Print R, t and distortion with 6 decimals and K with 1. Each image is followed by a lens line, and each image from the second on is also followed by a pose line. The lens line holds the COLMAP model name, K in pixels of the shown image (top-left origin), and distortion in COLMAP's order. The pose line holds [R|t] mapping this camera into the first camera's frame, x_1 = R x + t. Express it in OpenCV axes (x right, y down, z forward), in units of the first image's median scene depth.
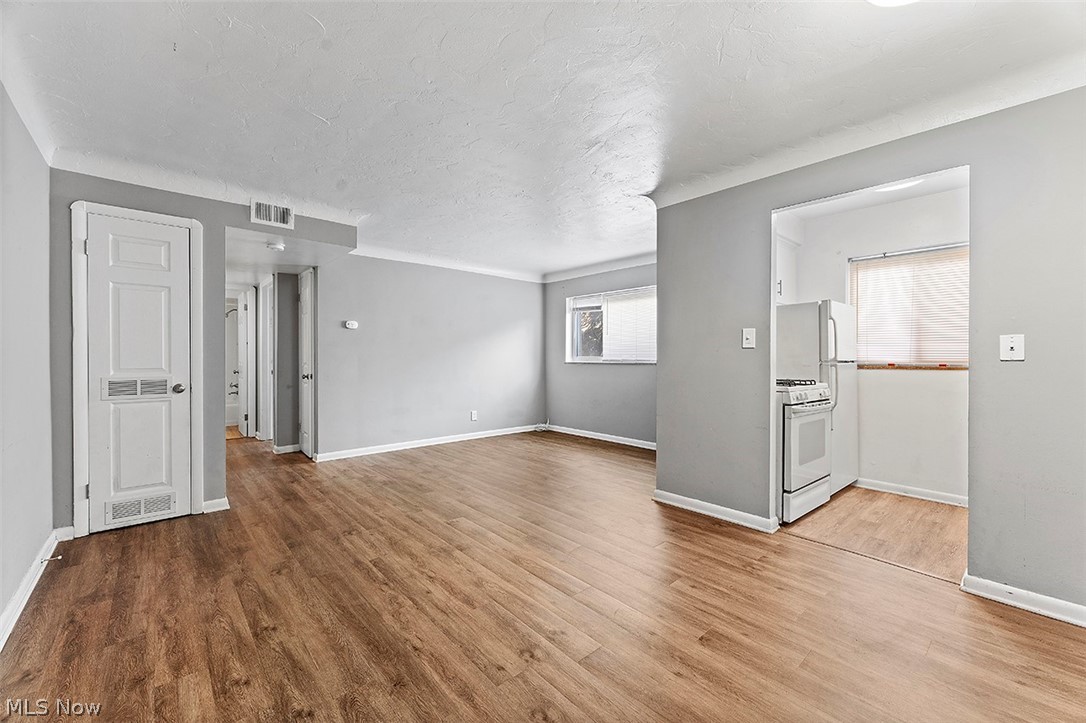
lens RADIAL K [[434.5, 0, 544.9], [0, 434.5, 356.1], [0, 0, 1]] dist [0.000859, -0.000005]
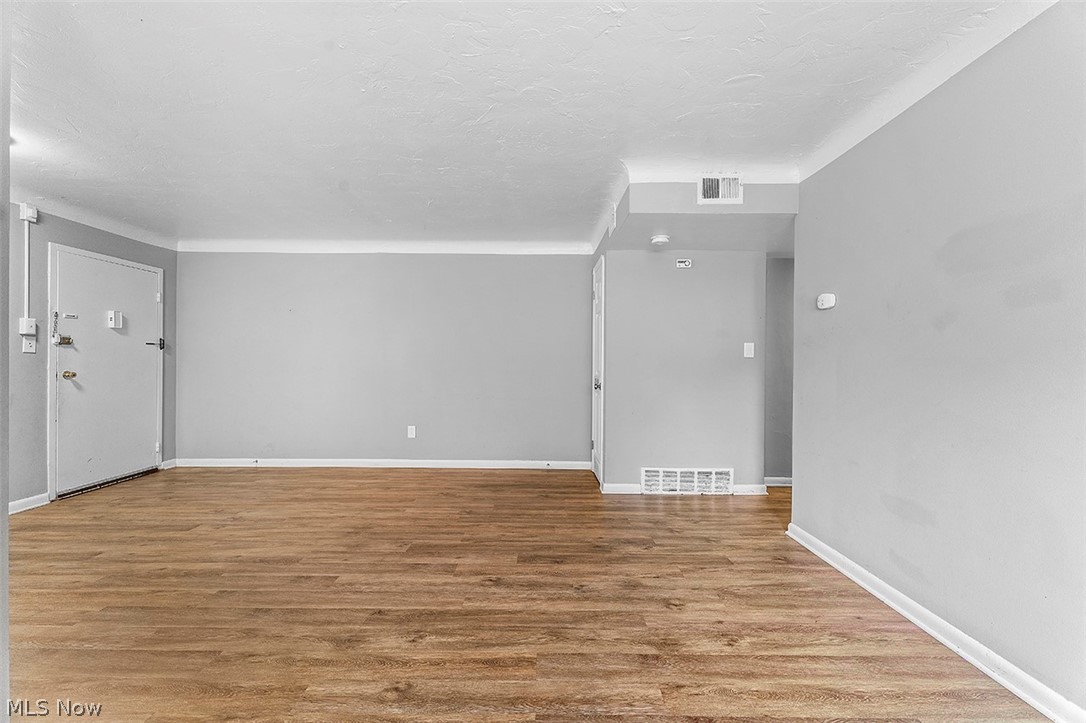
lens RADIAL K [[434.5, 0, 544.0], [0, 434.5, 360.6], [0, 0, 1]] dist [0.000859, -0.000005]
pose [[-0.667790, -0.006823, -0.744318, 0.271875], [-0.004435, 0.999977, -0.005187, 0.003642], [0.744336, -0.000163, -0.667805, 1.847033]]
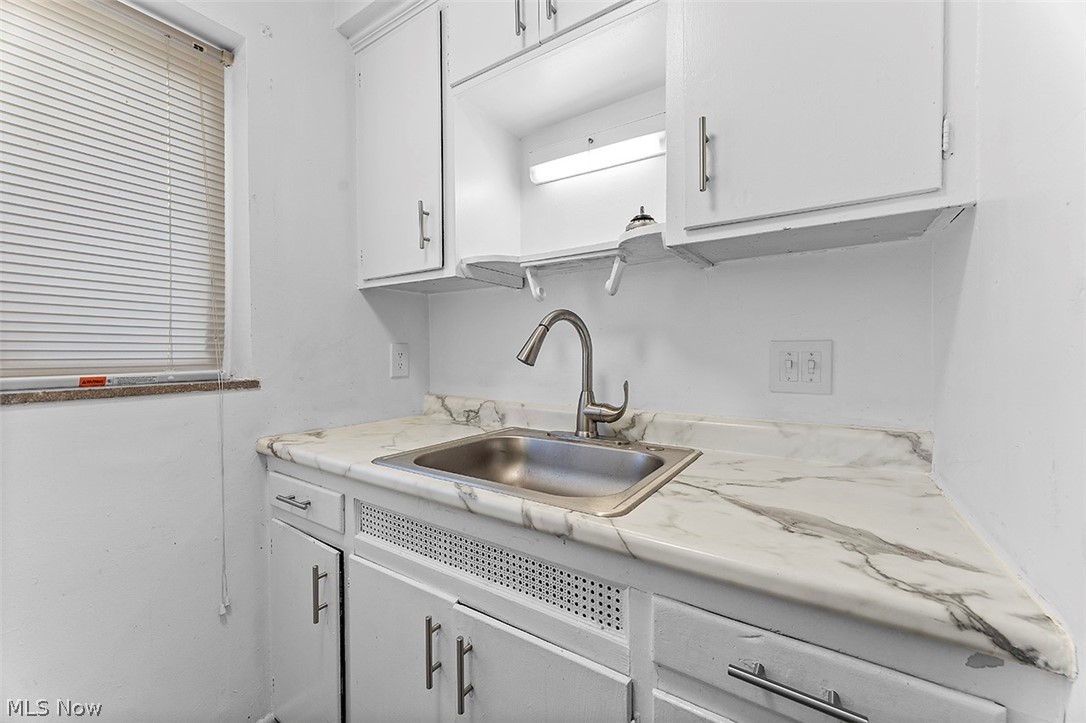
lens RADIAL K [[434.5, 0, 533.0], [0, 434.5, 363.8], [0, 0, 1]] dist [0.000859, -0.000005]
pose [[-0.234192, -0.025798, 0.971848, 0.656666], [0.004042, 0.999613, 0.027509, 0.002389], [-0.972182, 0.010371, -0.233997, 0.930817]]
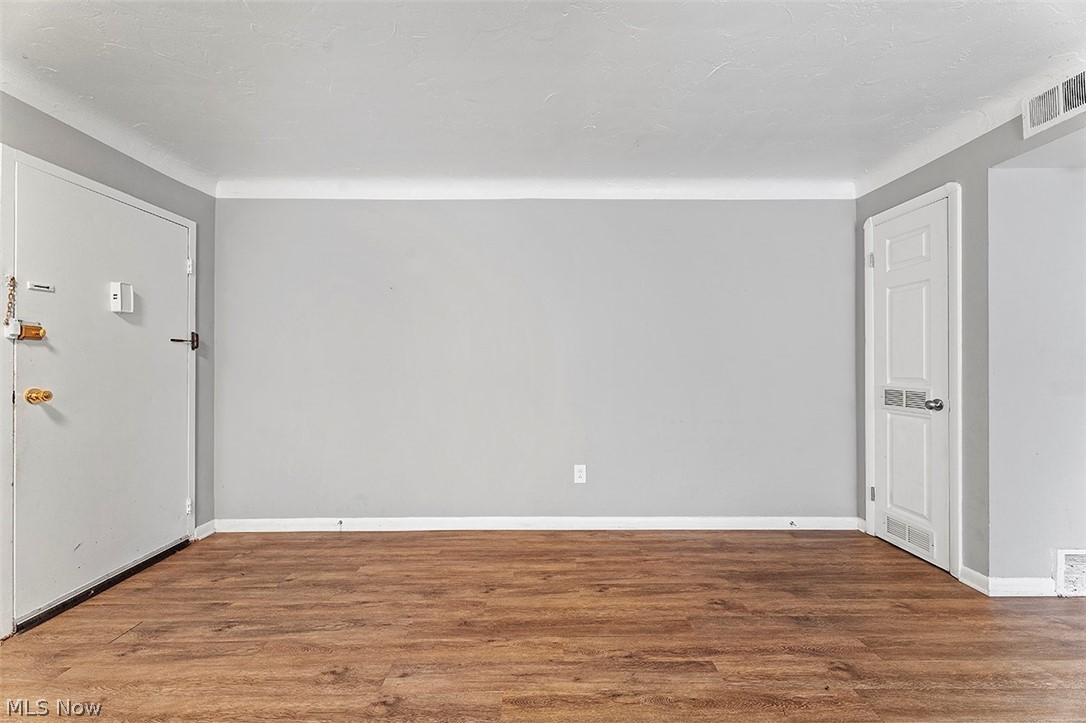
lens RADIAL K [[434.5, 0, 542.6], [0, 434.5, 360.1], [0, 0, 1]] dist [0.000859, -0.000005]
pose [[-0.662169, -0.004748, -0.749340, 0.241299], [0.003912, 0.999944, -0.009793, -0.001973], [0.749345, -0.009416, -0.662113, 1.038025]]
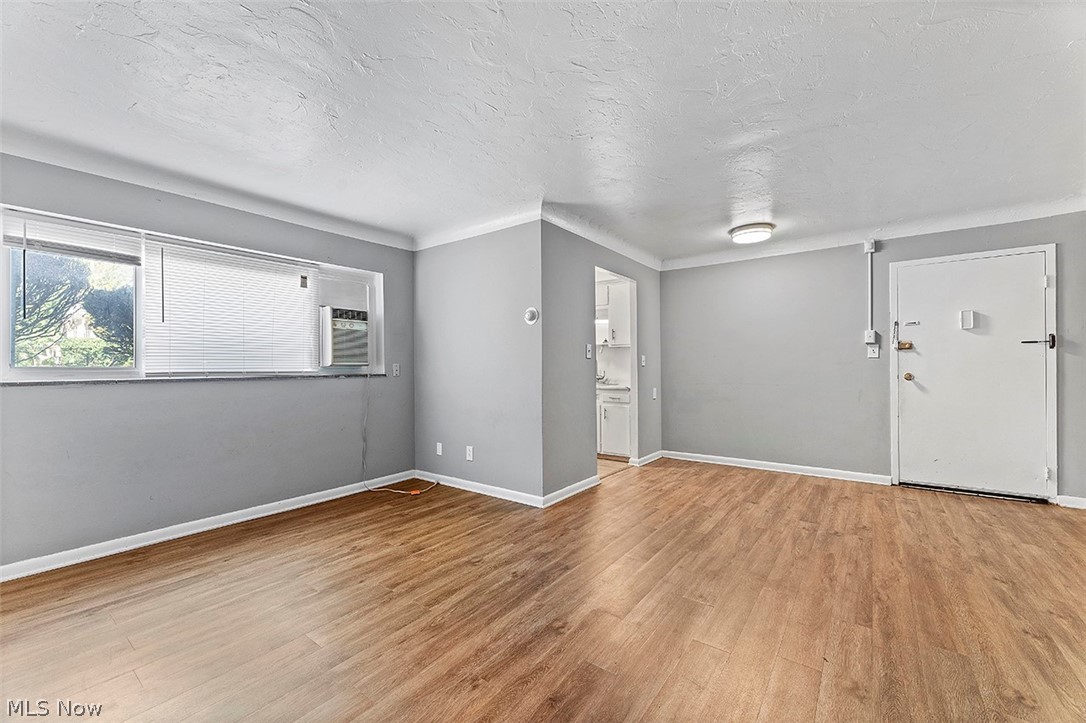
lens RADIAL K [[434.5, 0, 541.6], [0, 434.5, 363.3], [0, 0, 1]] dist [0.000859, -0.000005]
pose [[-0.192180, 0.004155, 0.981351, -0.863204], [0.003728, 0.999987, -0.003504, 0.002193], [-0.981353, 0.002985, -0.192193, 1.414601]]
